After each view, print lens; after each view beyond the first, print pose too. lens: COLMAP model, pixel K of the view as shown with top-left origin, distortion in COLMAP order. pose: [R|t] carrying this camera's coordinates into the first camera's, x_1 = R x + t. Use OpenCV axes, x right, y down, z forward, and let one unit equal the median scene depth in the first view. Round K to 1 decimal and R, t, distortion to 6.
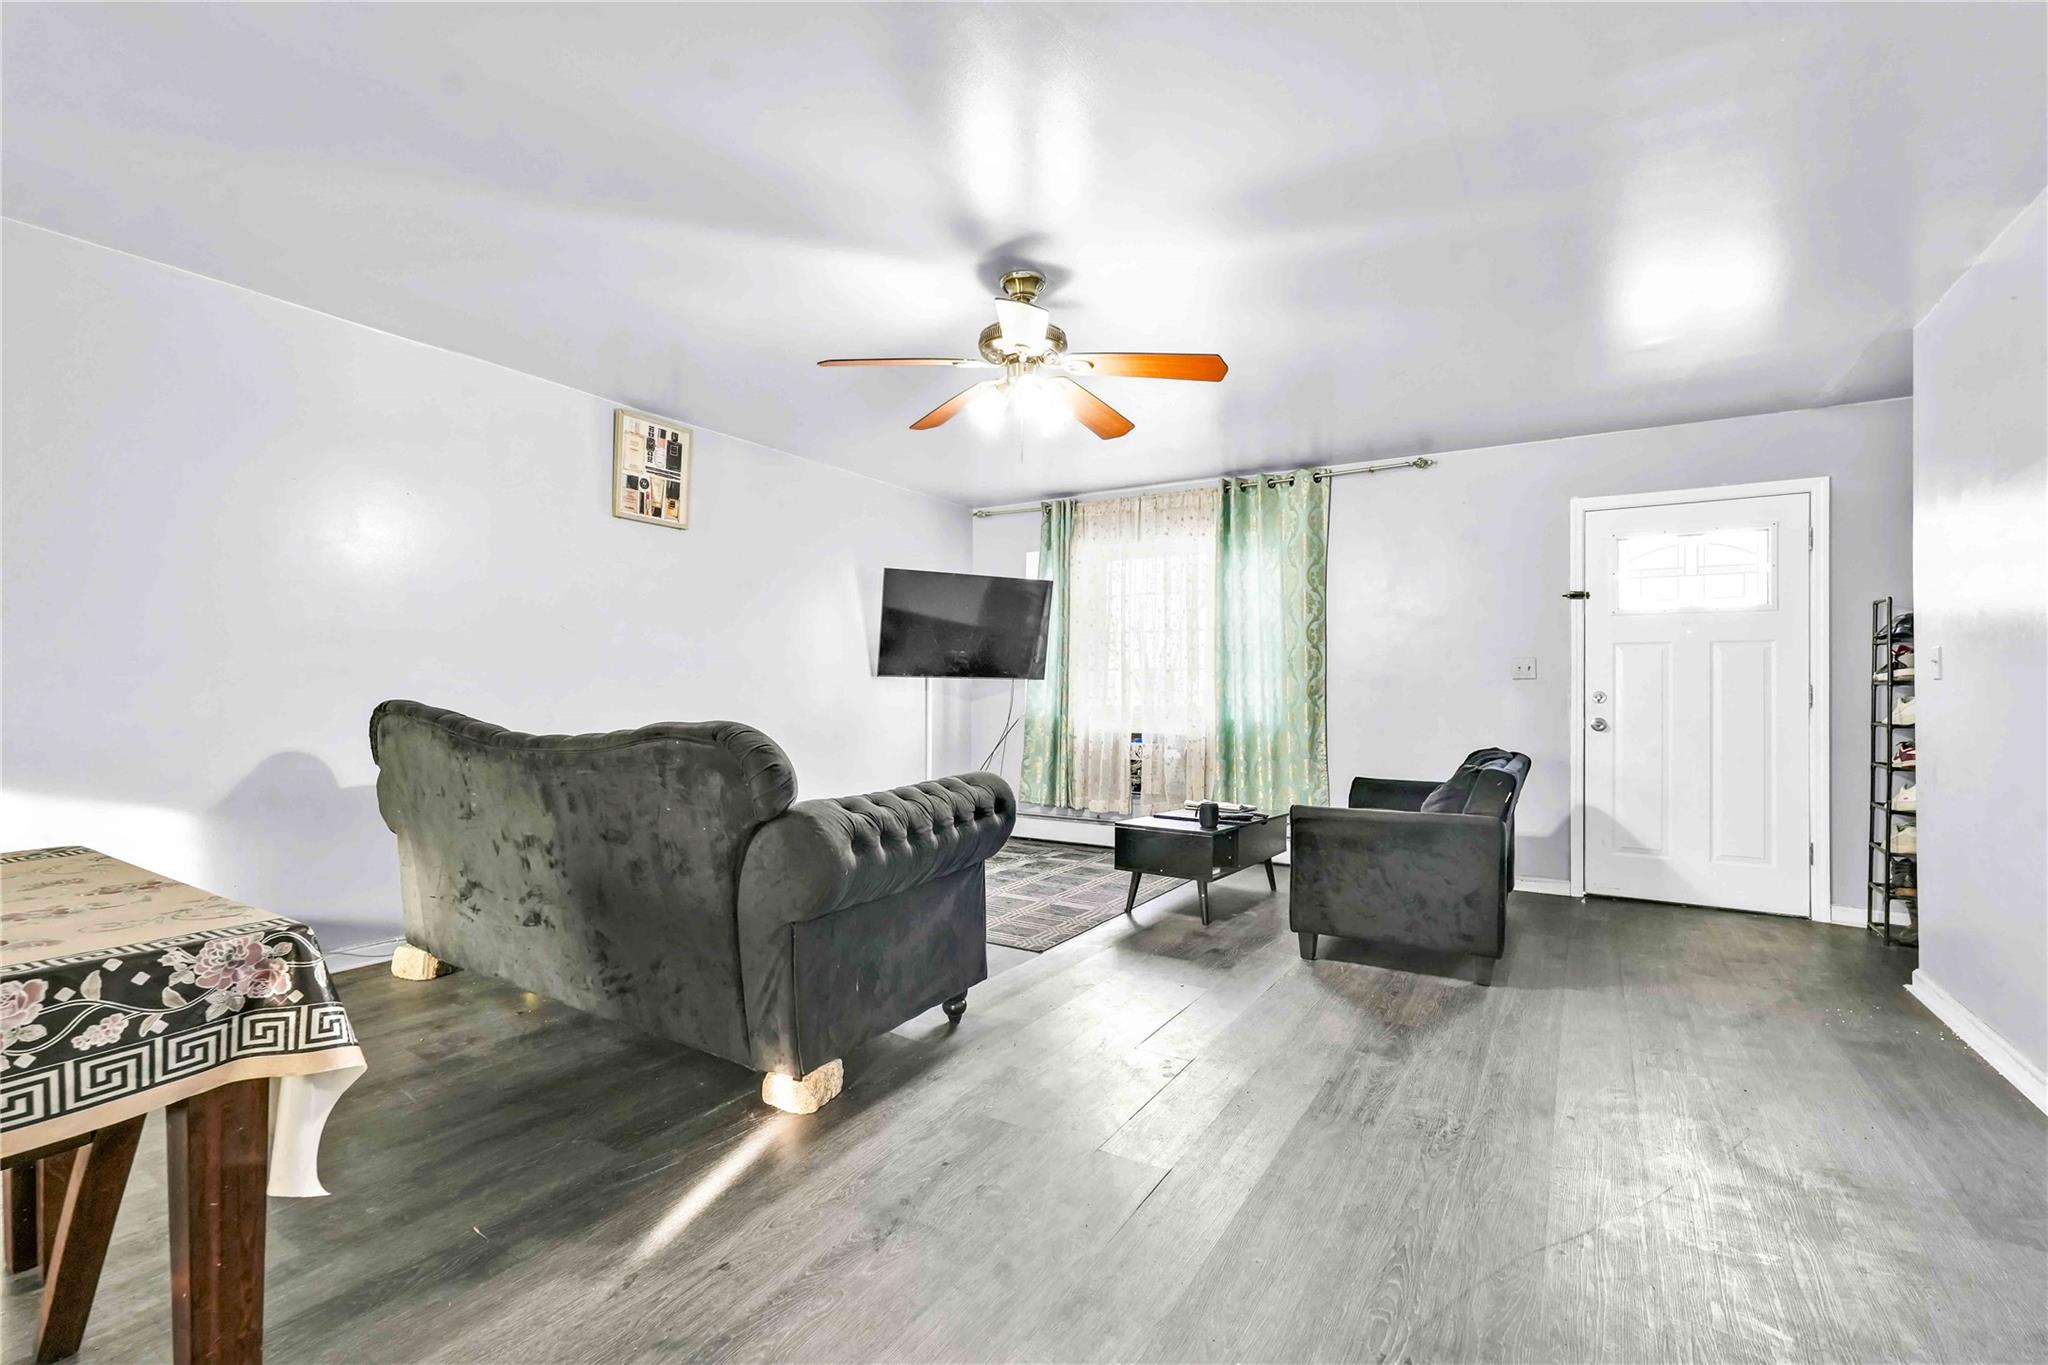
lens RADIAL K [[903.8, 0, 1024.0], [0, 903.8, 682.5], [0, 0, 1]] dist [-0.004098, -0.000116]
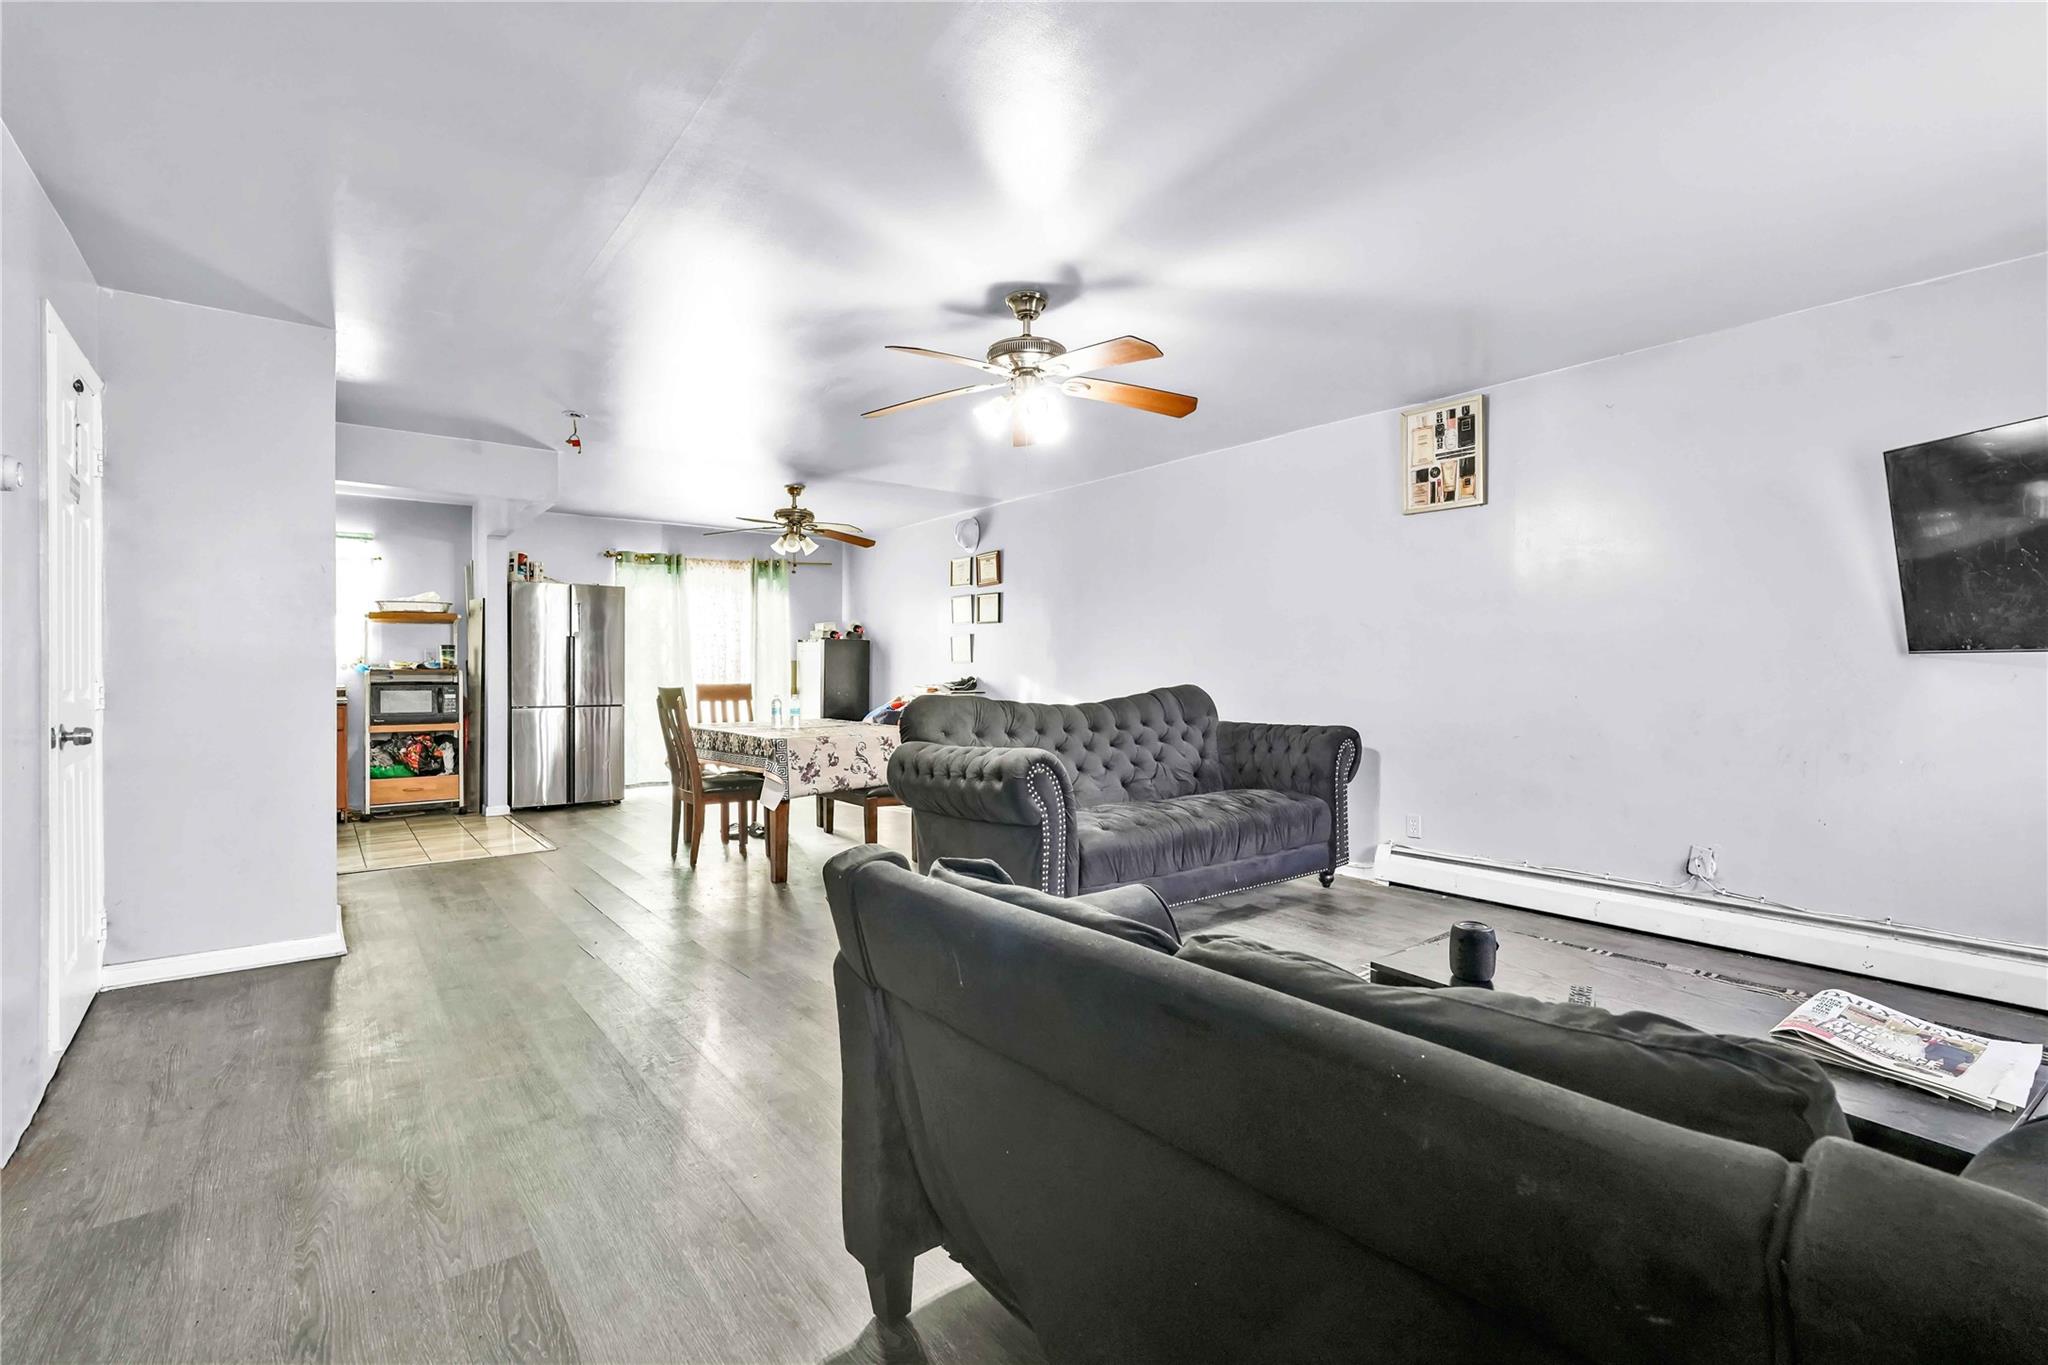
lens RADIAL K [[903.8, 0, 1024.0], [0, 903.8, 682.5], [0, 0, 1]] dist [-0.004098, -0.000116]
pose [[-0.336464, 0.010204, -0.941641, 0.686610], [0.009845, 0.999925, 0.007318, 0.001441], [0.941645, -0.006809, -0.336539, 0.914212]]
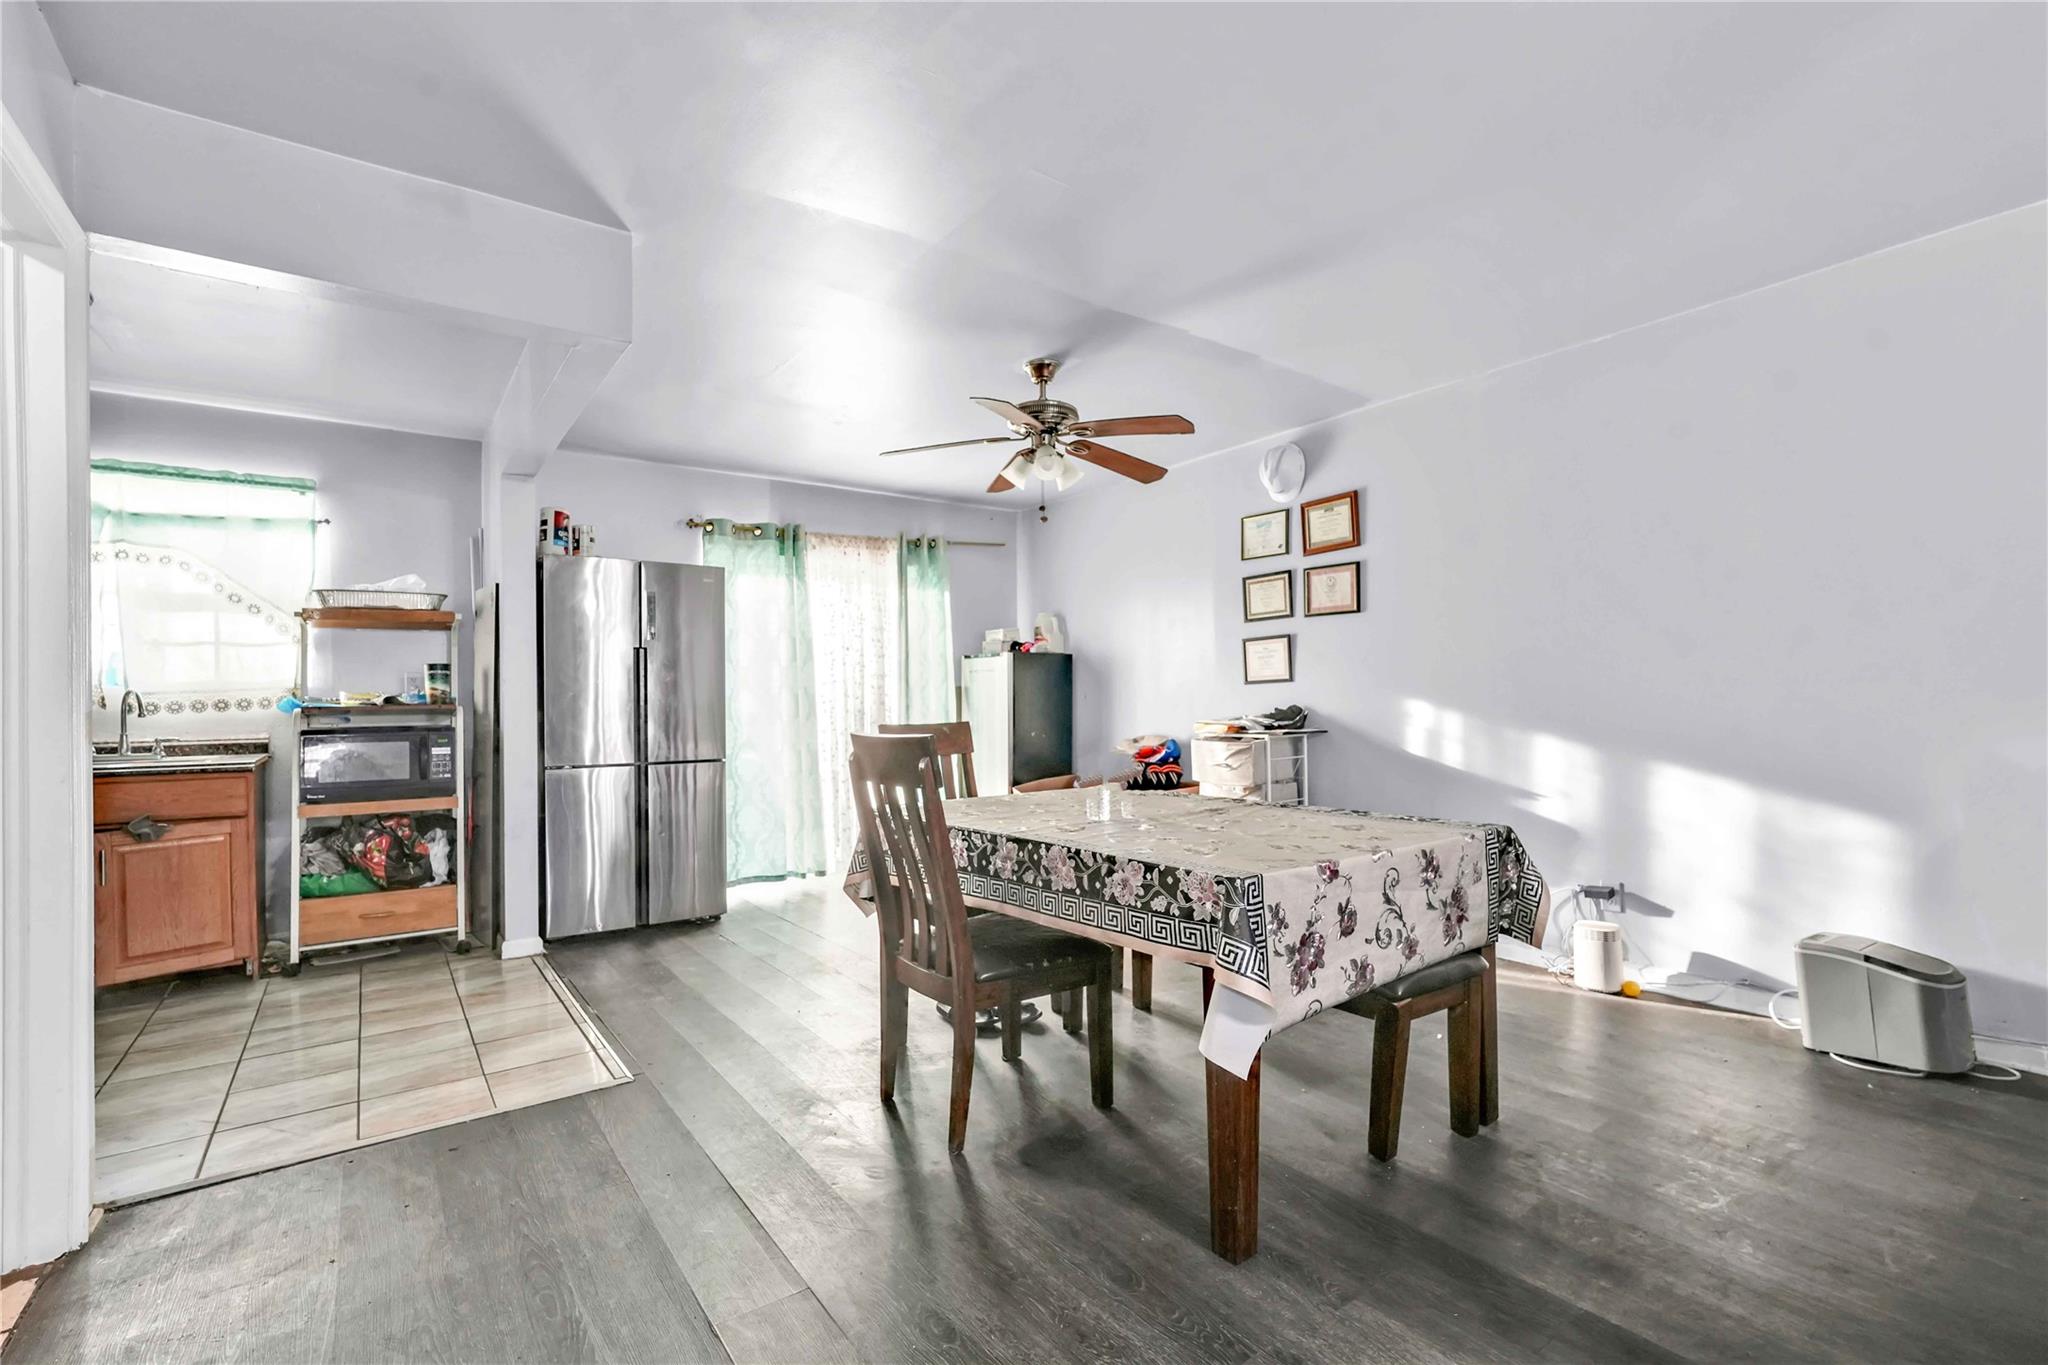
lens RADIAL K [[918.8, 0, 1026.5], [0, 918.8, 701.1], [0, 0, 1]] dist [-0.001263, 0.000059]
pose [[-0.375055, 0.000788, -0.927002, 0.182797], [0.023947, 0.999674, -0.008839, -0.001125], [0.926693, -0.025514, -0.374951, 0.343838]]
